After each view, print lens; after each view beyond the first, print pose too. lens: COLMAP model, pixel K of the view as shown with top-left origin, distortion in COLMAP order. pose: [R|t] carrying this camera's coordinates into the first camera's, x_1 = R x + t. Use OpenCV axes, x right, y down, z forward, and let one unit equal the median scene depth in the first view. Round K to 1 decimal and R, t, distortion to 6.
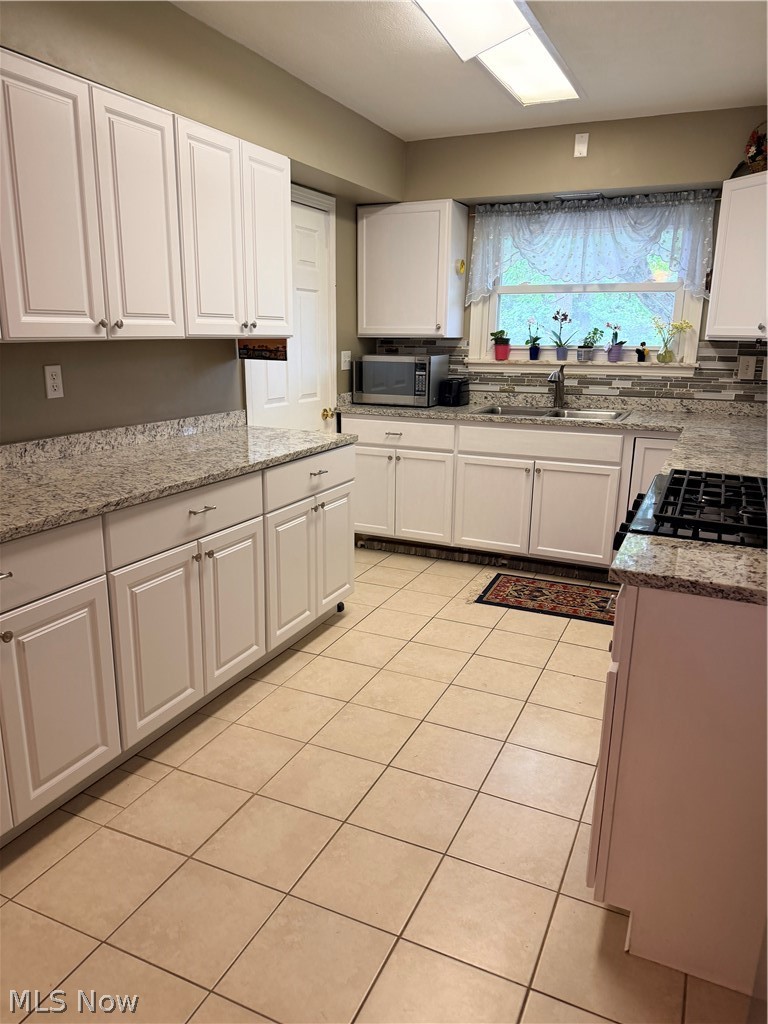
lens RADIAL K [[720.1, 0, 374.5], [0, 720.1, 515.2], [0, 0, 1]] dist [0.170873, -0.344024]
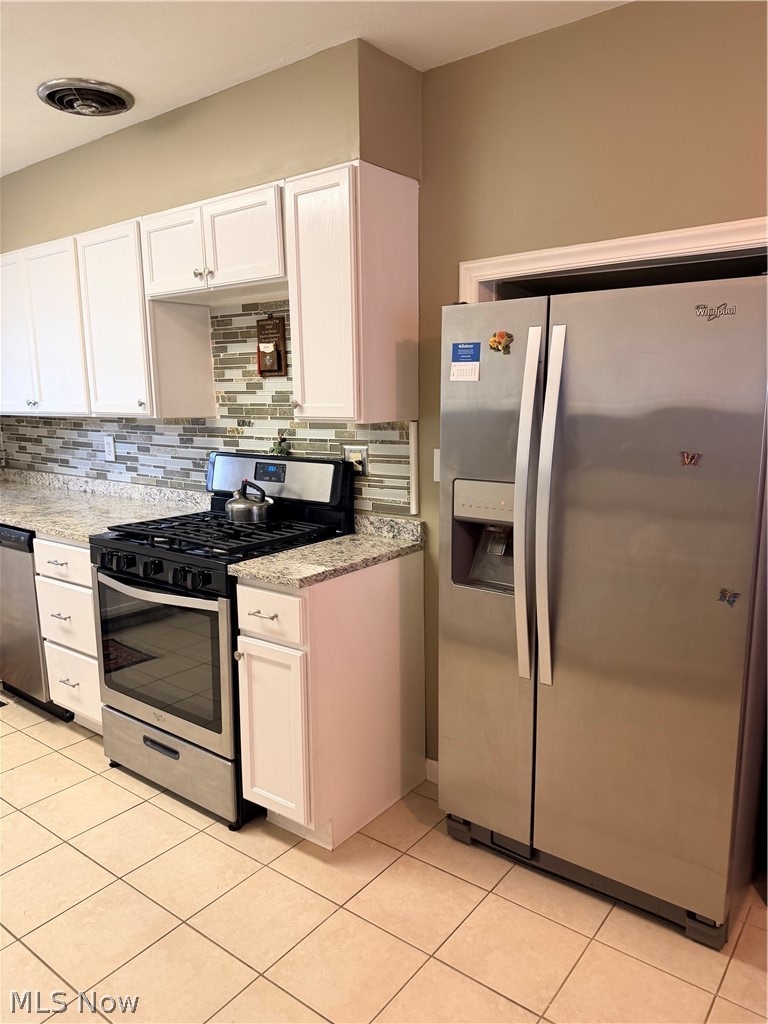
lens RADIAL K [[721.2, 0, 383.0], [0, 721.2, 518.8], [0, 0, 1]] dist [0.133712, -0.227545]
pose [[0.210084, -0.183610, 0.960287, -0.343963], [0.257599, 0.957896, 0.126797, -0.062412], [-0.943137, 0.220731, 0.248537, 0.172830]]
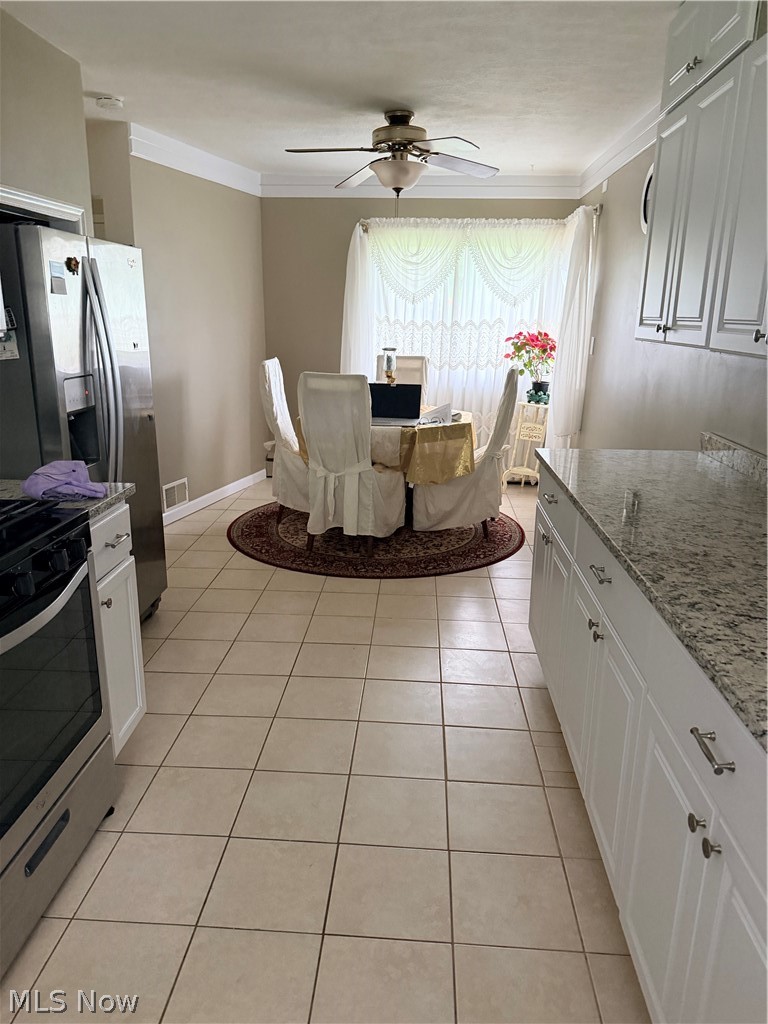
lens RADIAL K [[723.1, 0, 380.0], [0, 723.1, 509.3], [0, 0, 1]] dist [0.145659, -0.272838]
pose [[-0.927659, 0.076812, -0.365444, 0.146700], [-0.114768, 0.872609, 0.474743, -0.234715], [0.355356, 0.482341, -0.800668, 0.865450]]
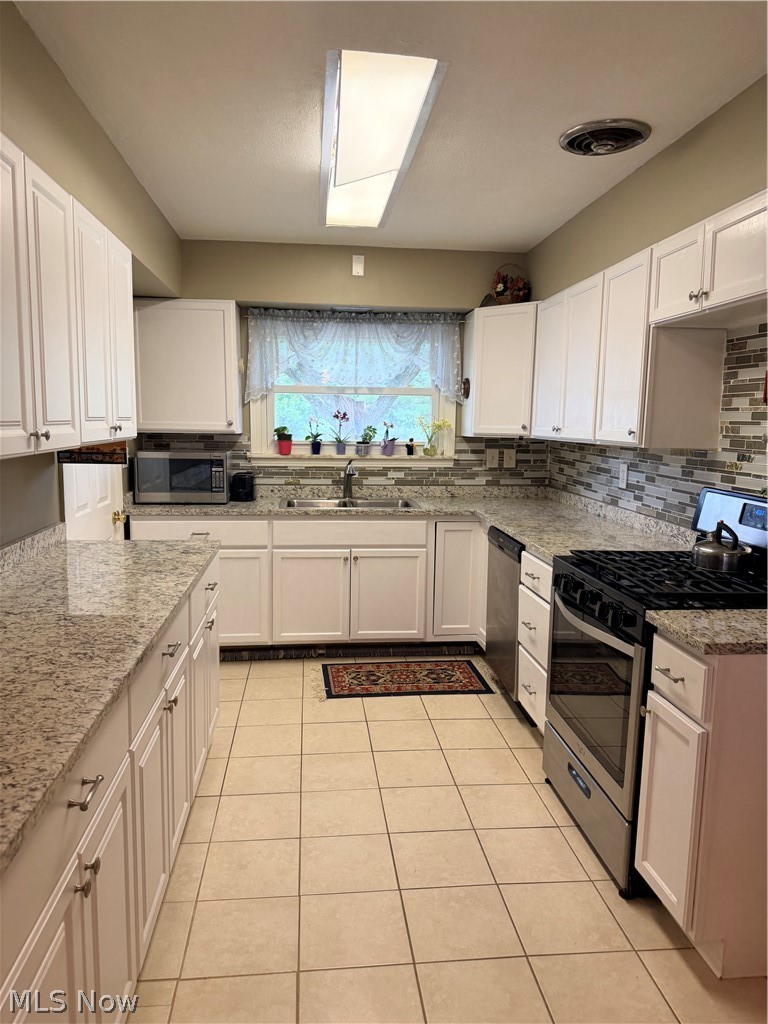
lens RADIAL K [[720.1, 0, 374.5], [0, 720.1, 515.2], [0, 0, 1]] dist [0.170873, -0.344024]
pose [[0.858471, -0.067193, 0.508441, -0.263154], [0.122179, 0.989632, -0.075507, -0.039146], [-0.498096, 0.126942, 0.857780, 0.079273]]
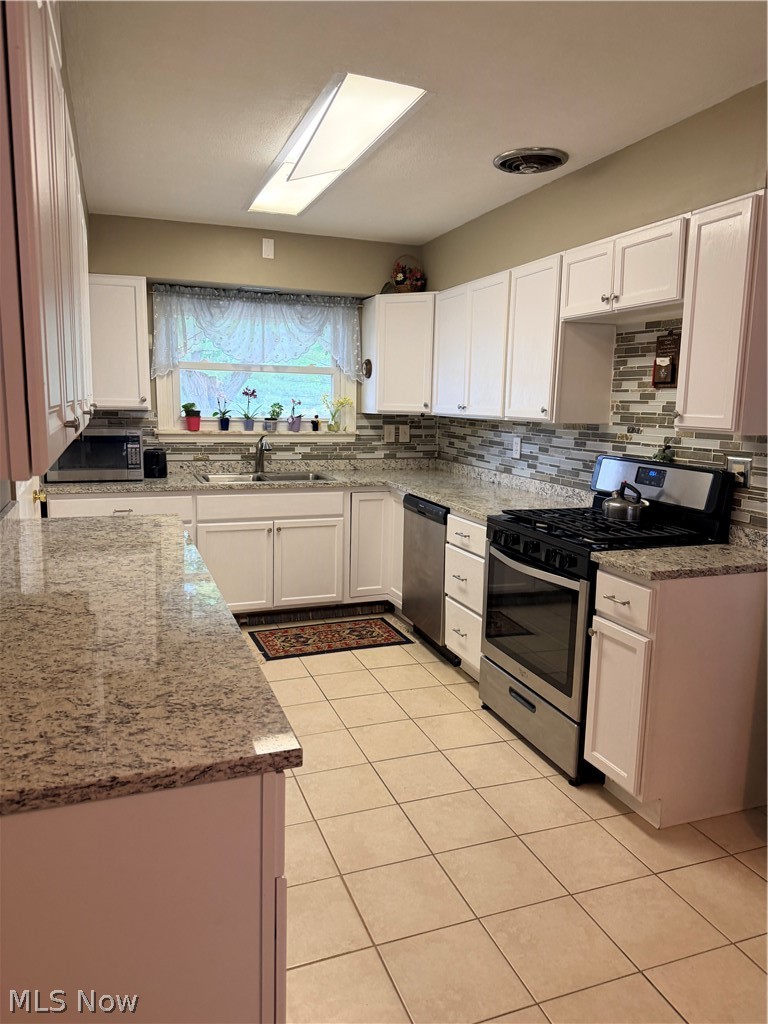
lens RADIAL K [[723.1, 0, 380.0], [0, 723.1, 509.3], [0, 0, 1]] dist [0.145659, -0.272838]
pose [[0.700650, -0.106492, 0.705513, -0.419421], [0.165583, 0.986072, -0.015602, -0.046502], [-0.694025, 0.127753, 0.708525, 0.101614]]
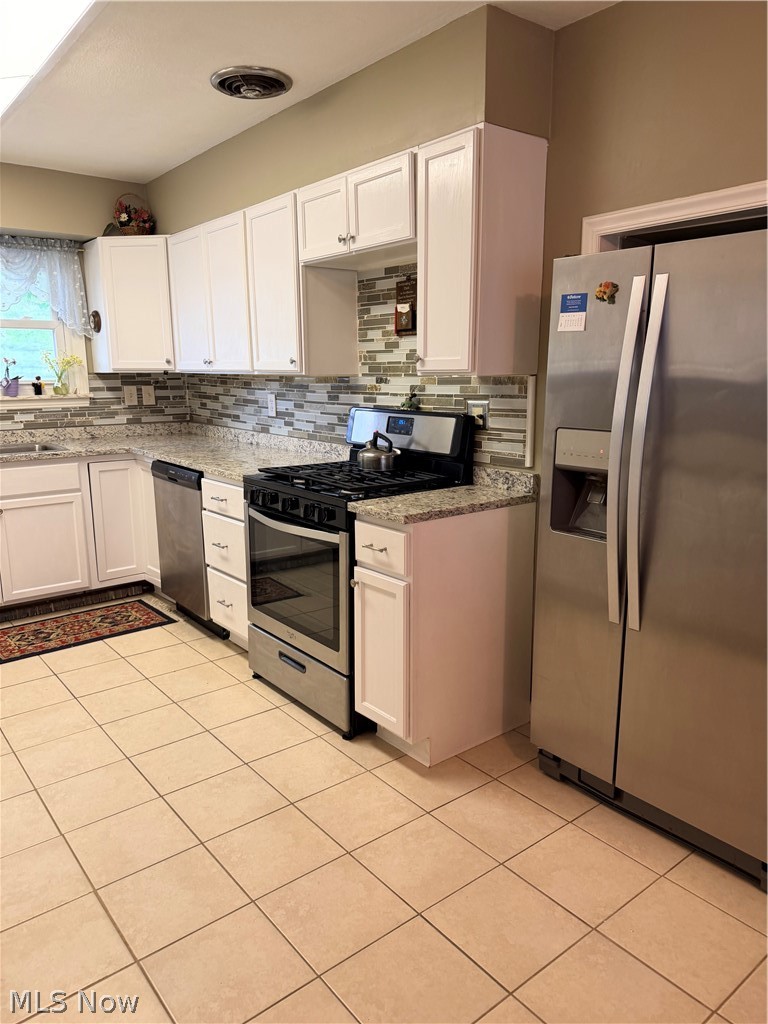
lens RADIAL K [[723.2, 0, 382.4], [0, 723.2, 517.2], [0, 0, 1]] dist [0.190871, -0.381326]
pose [[0.440665, -0.193791, 0.876504, -0.376646], [0.233055, 0.967637, 0.096771, -0.030289], [-0.866891, 0.161631, 0.471567, 0.114703]]
